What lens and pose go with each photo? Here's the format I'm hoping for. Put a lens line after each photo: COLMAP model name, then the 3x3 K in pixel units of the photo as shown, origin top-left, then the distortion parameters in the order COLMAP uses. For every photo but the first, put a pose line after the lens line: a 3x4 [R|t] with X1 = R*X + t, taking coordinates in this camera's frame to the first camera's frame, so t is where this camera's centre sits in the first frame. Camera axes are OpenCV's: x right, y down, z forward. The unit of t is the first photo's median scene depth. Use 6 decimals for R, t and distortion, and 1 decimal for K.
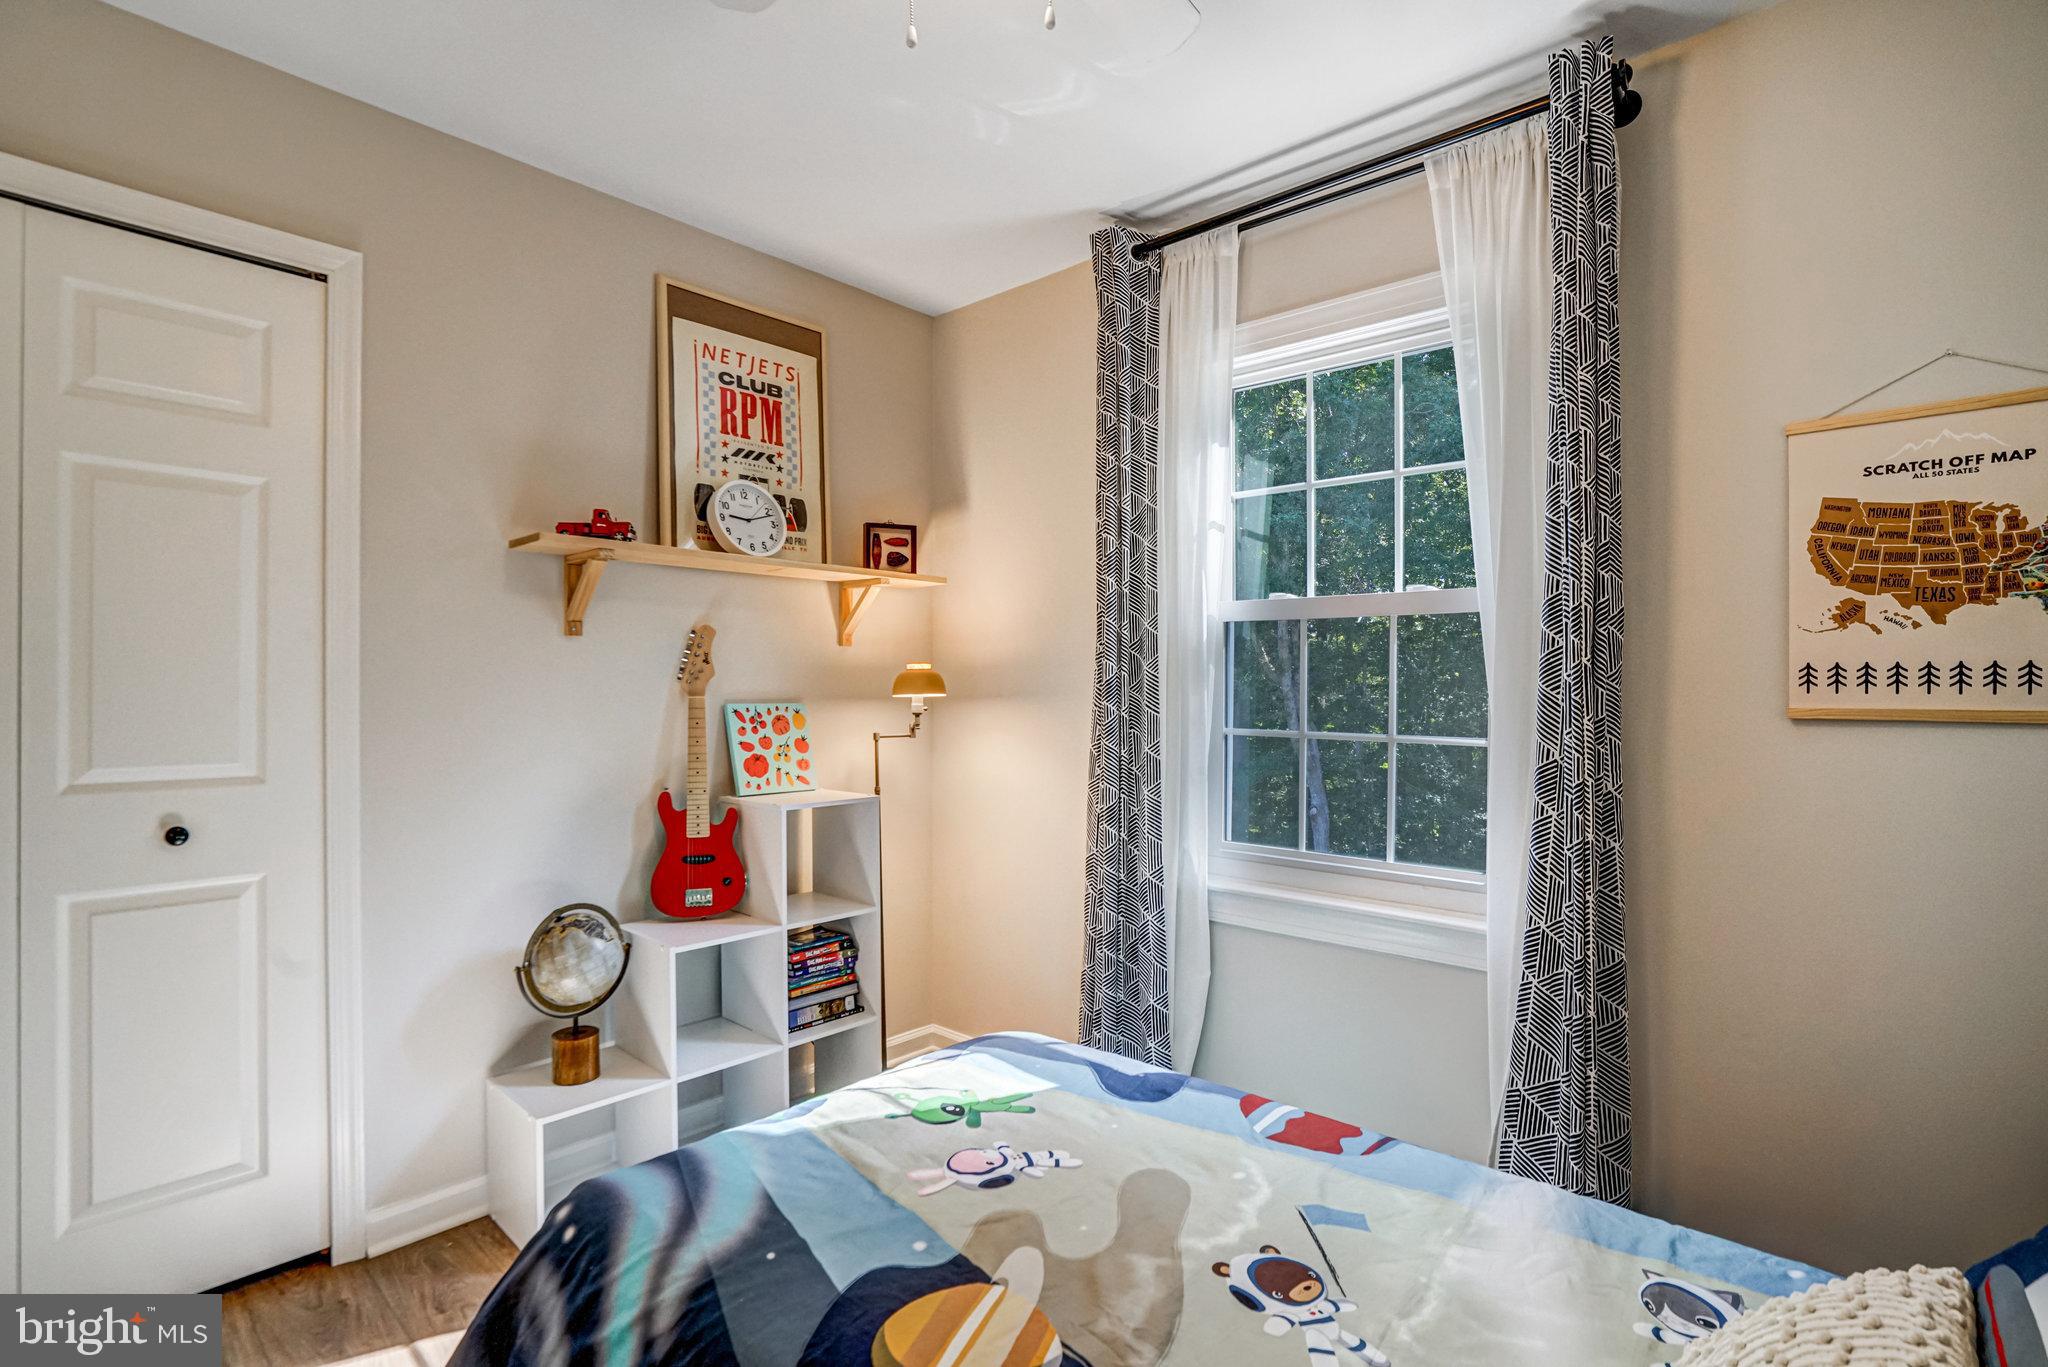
lens RADIAL K [[963.1, 0, 1021.6], [0, 963.1, 690.8], [0, 0, 1]] dist [-0.052539, 0.020888]
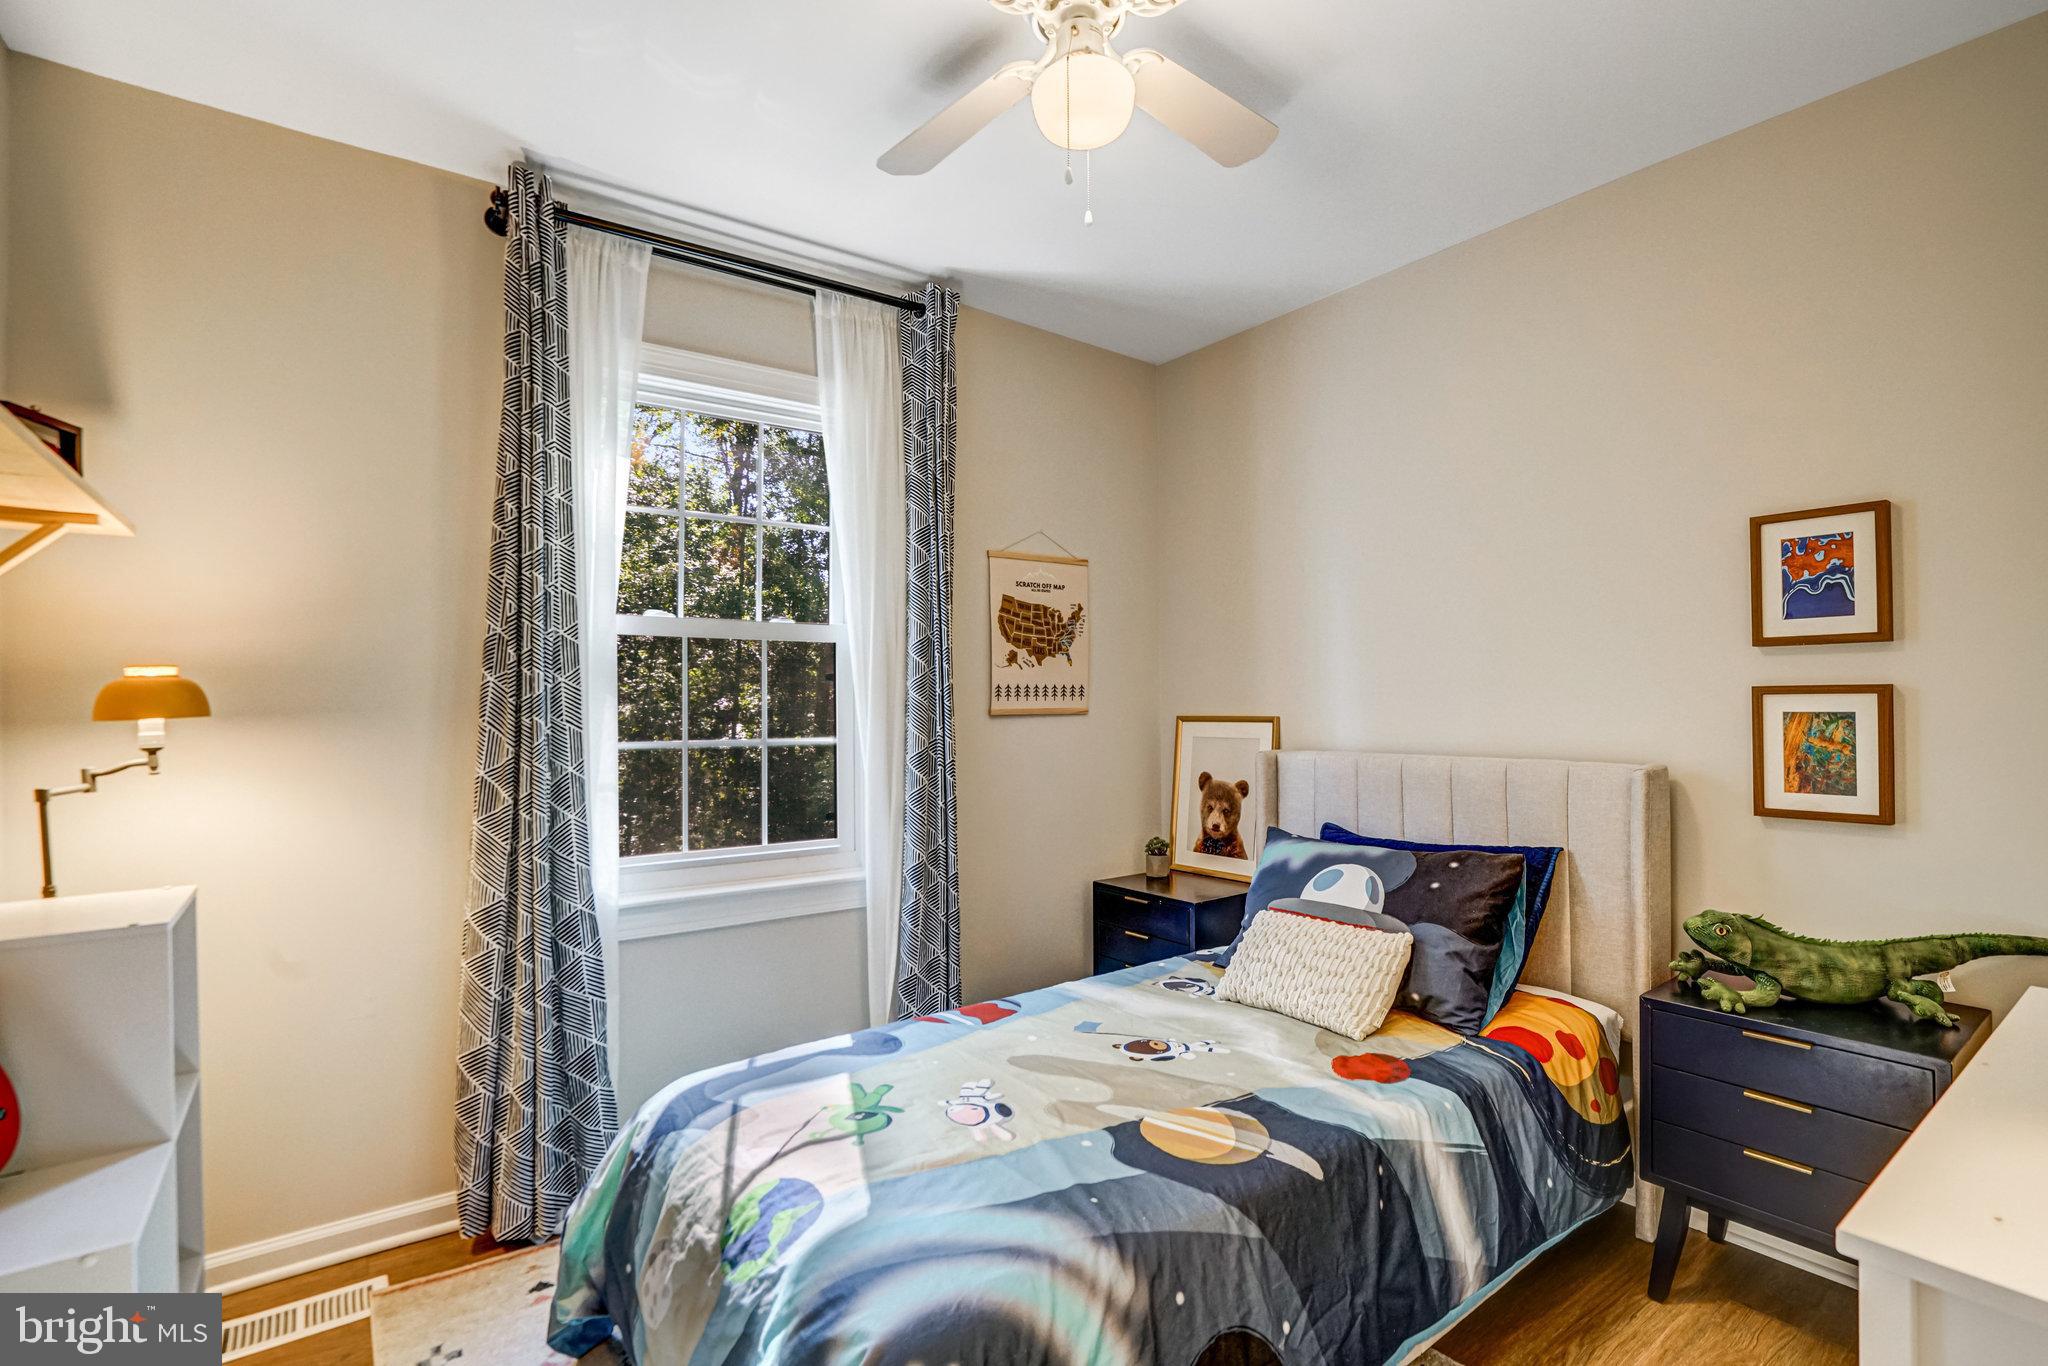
lens RADIAL K [[963.1, 0, 1021.6], [0, 963.1, 690.3], [0, 0, 1]] dist [-0.052539, 0.020888]
pose [[0.189071, 0.005423, 0.981948, -1.024982], [0.013094, 0.999882, -0.008043, -0.002169], [-0.981876, 0.014378, 0.188978, 0.631515]]
